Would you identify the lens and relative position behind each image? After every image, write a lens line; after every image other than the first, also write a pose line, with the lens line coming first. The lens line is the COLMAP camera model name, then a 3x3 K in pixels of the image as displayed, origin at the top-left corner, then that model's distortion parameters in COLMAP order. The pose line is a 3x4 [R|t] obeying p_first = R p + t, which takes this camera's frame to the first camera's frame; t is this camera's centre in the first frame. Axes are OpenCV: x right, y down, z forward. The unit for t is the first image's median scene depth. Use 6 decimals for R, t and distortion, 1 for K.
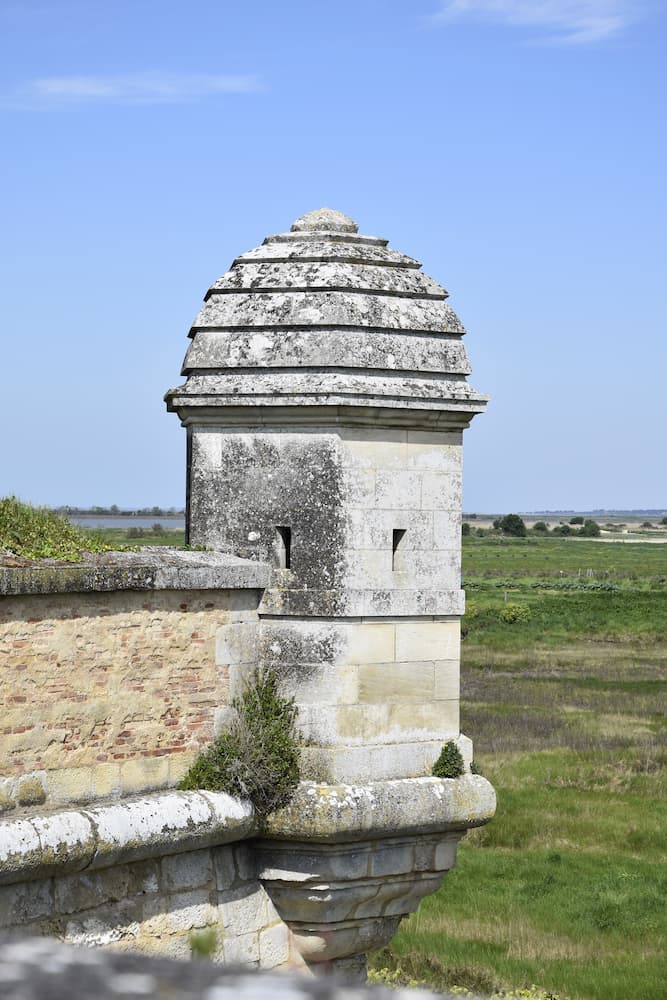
lens RADIAL K [[2091.7, 0, 344.3], [0, 2091.7, 525.1], [0, 0, 1]] dist [0.419287, 0.000000]
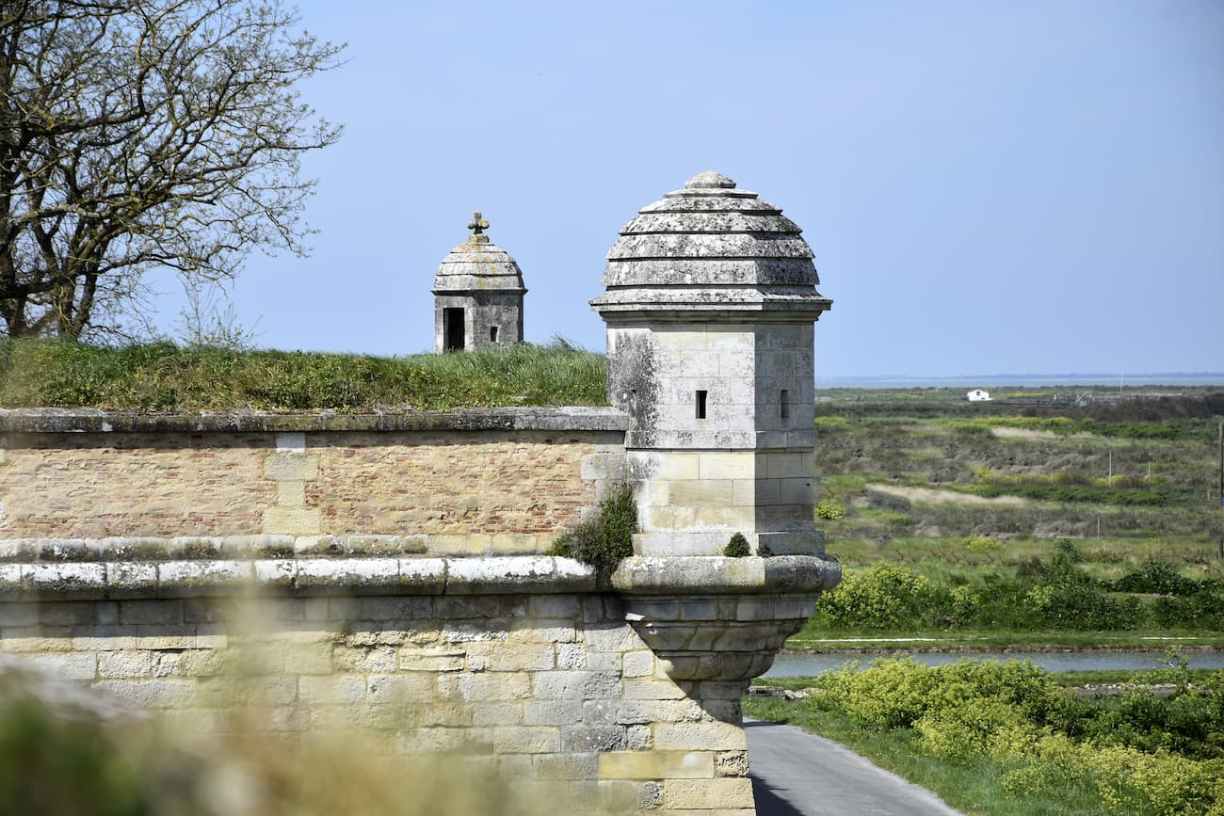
lens RADIAL K [[2560.2, 0, 611.5], [0, 2560.2, 407.4], [0, 0, 1]] dist [0.419287, 0.000000]
pose [[0.842445, -0.010248, -0.538685, 0.974527], [0.010880, 0.999939, -0.002009, 0.017354], [0.538673, -0.004168, 0.842505, -0.584037]]
